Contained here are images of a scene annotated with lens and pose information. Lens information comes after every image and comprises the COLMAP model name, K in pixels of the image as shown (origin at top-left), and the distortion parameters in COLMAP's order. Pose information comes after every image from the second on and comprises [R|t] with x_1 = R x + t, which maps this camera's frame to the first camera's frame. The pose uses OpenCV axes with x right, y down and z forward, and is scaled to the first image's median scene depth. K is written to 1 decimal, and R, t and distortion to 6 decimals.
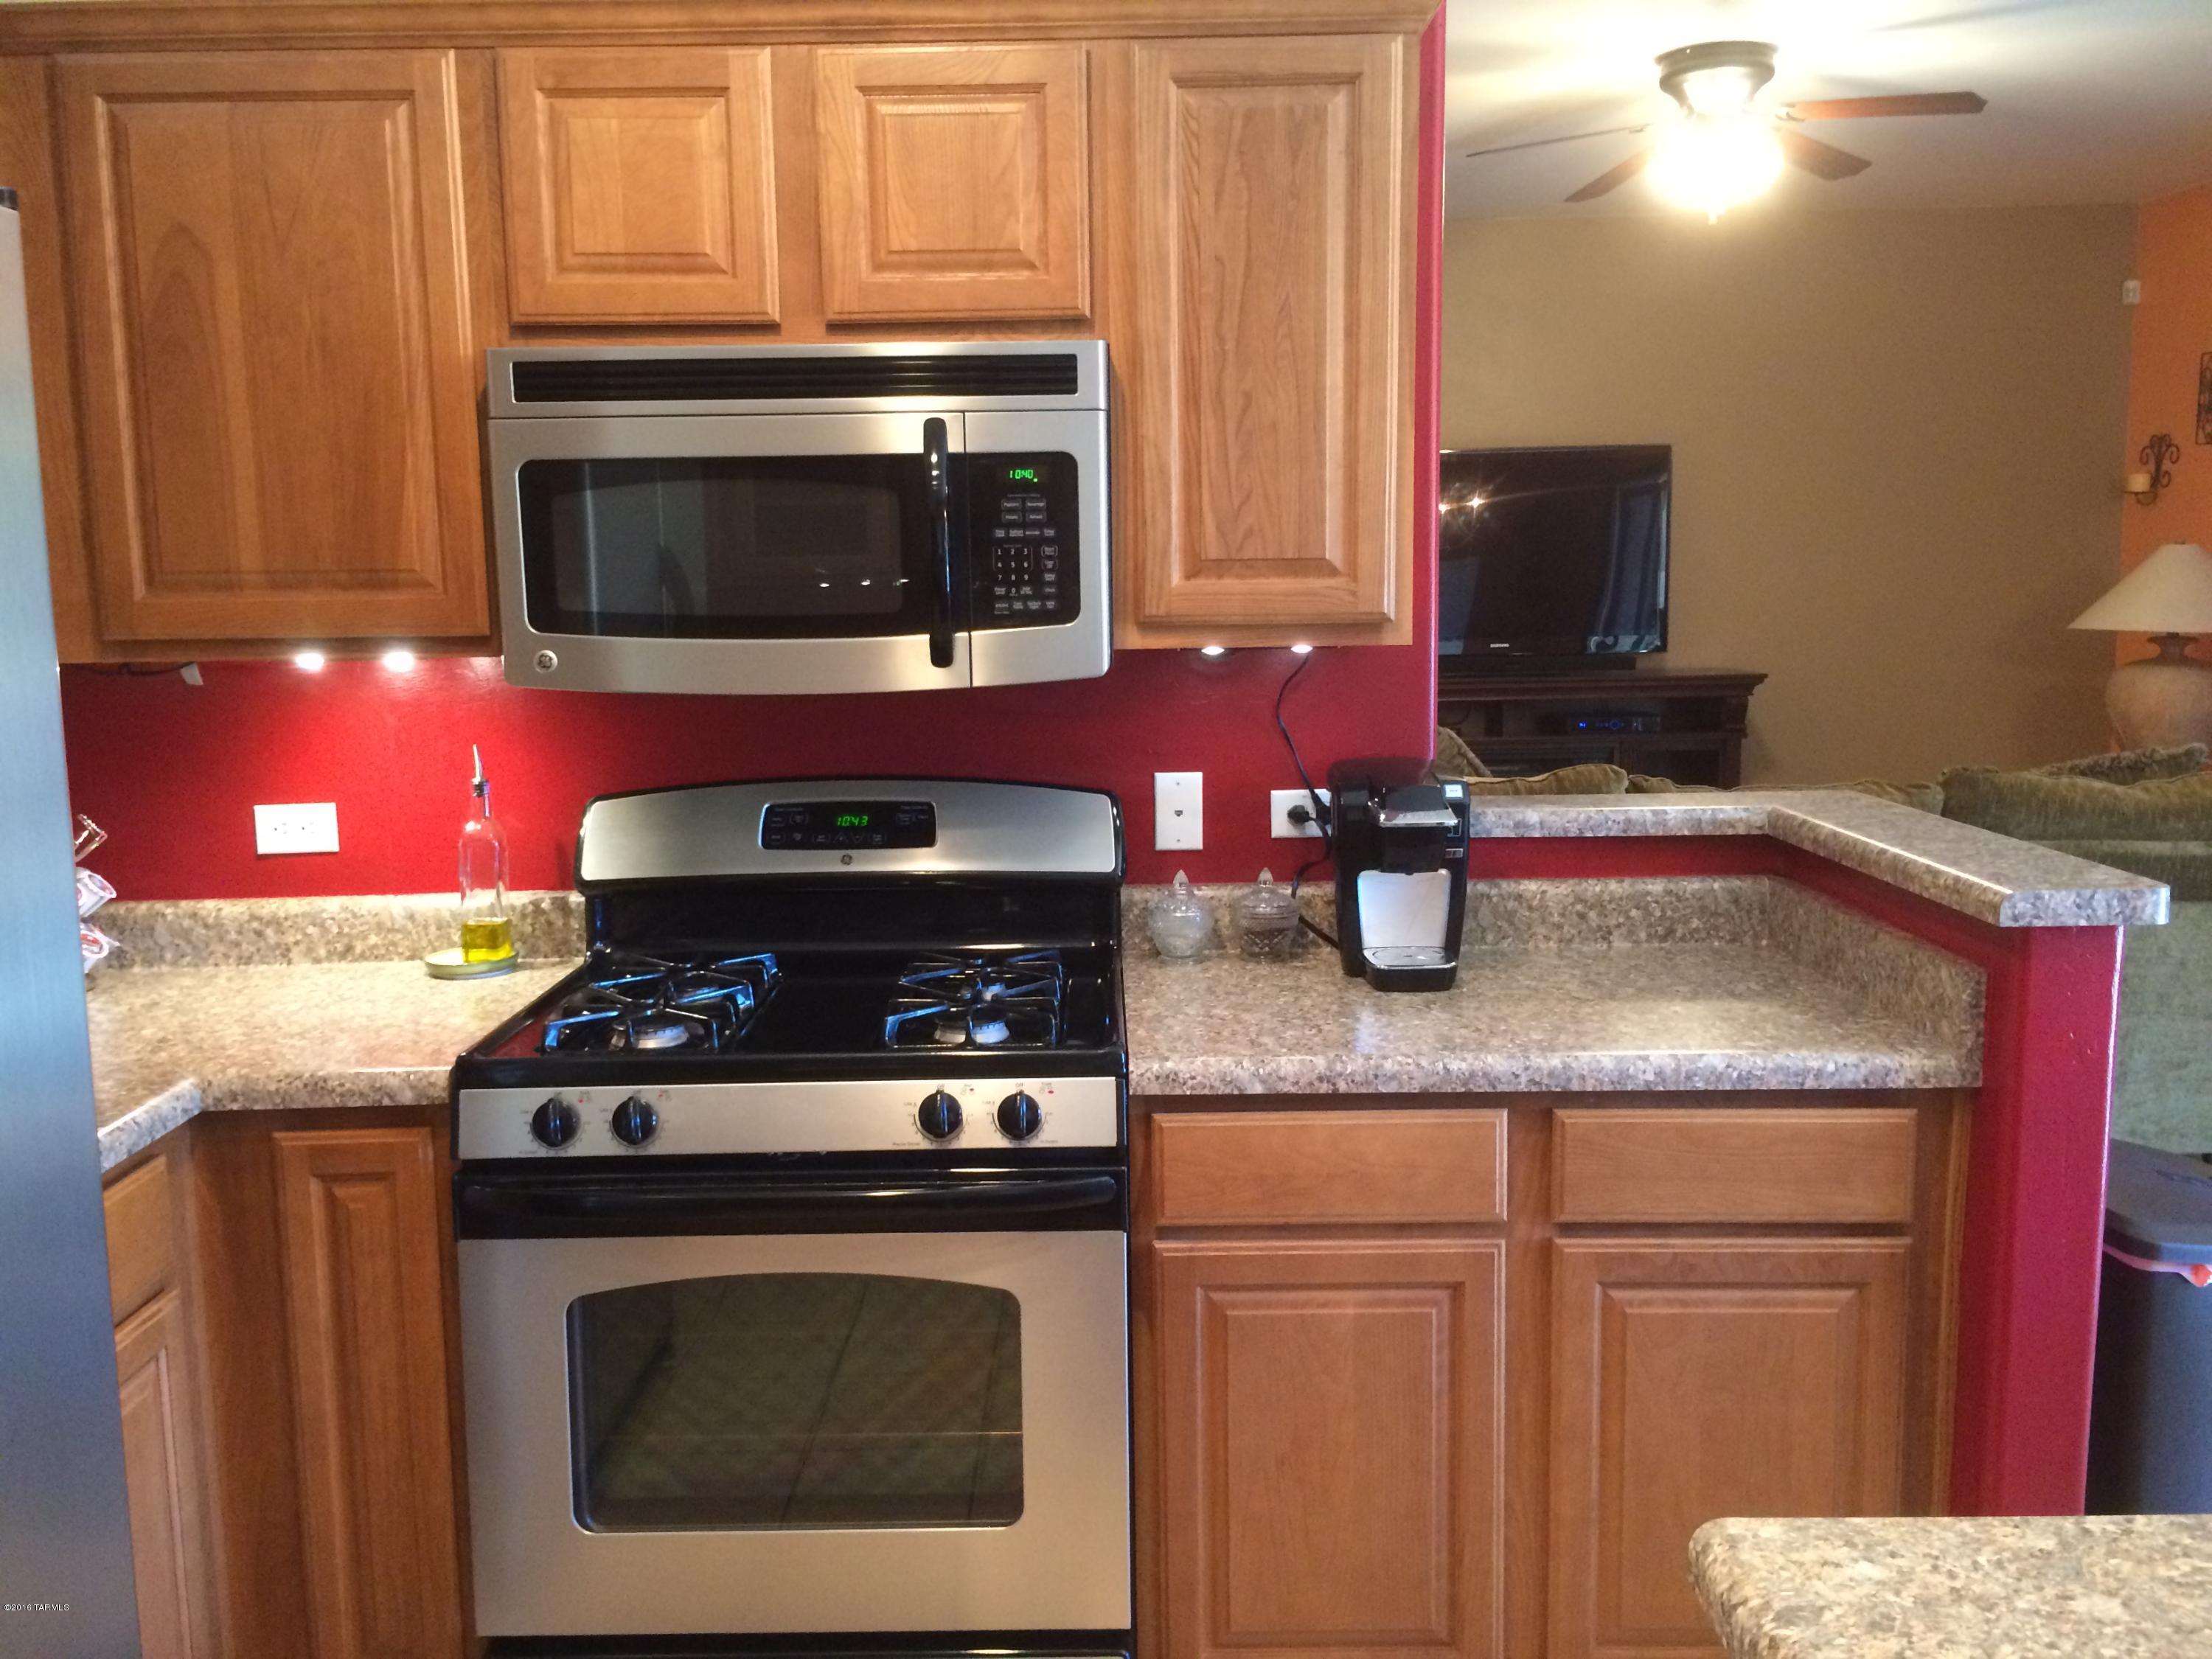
lens RADIAL K [[1901.3, 0, 1100.0], [0, 1901.3, 819.5], [0, 0, 1]] dist [0.072145, -0.092323]
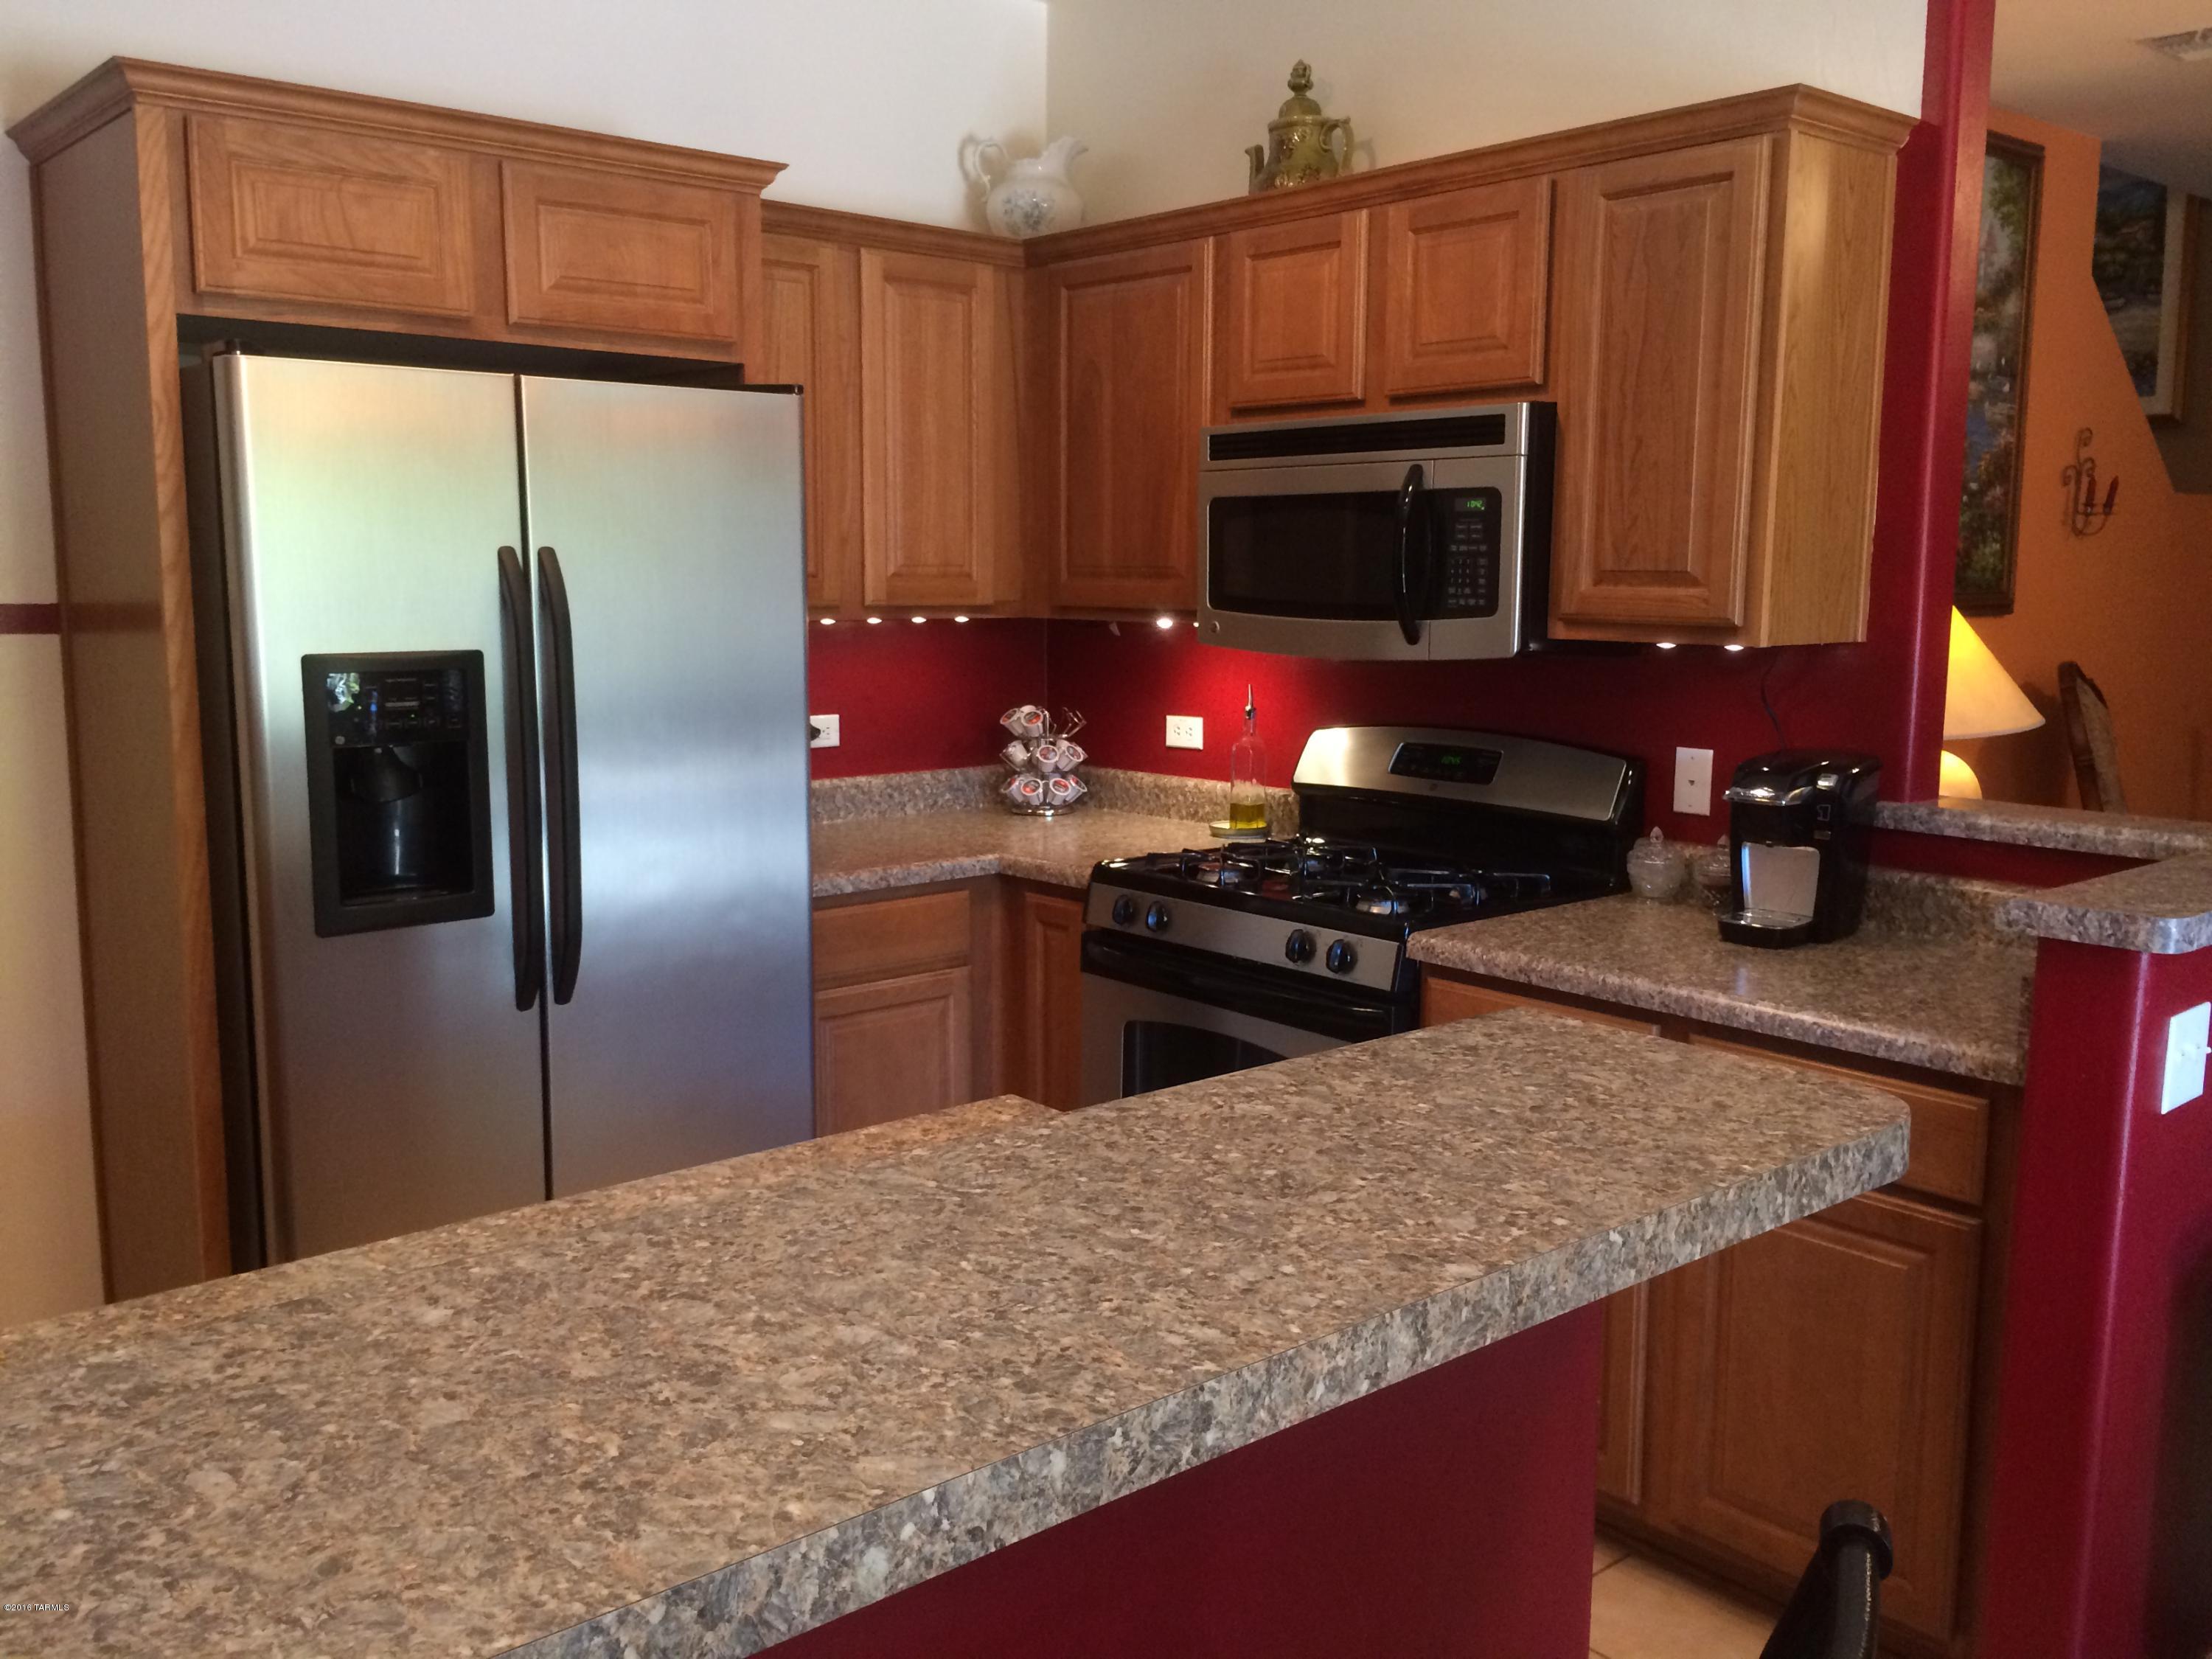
lens RADIAL K [[1901.3, 0, 1100.0], [0, 1901.3, 819.5], [0, 0, 1]] dist [0.072145, -0.092323]
pose [[0.655790, 0.120889, -0.745202, 0.817496], [-0.116180, 0.991498, 0.058604, -0.008952], [0.745950, 0.048146, 0.664259, -0.080865]]
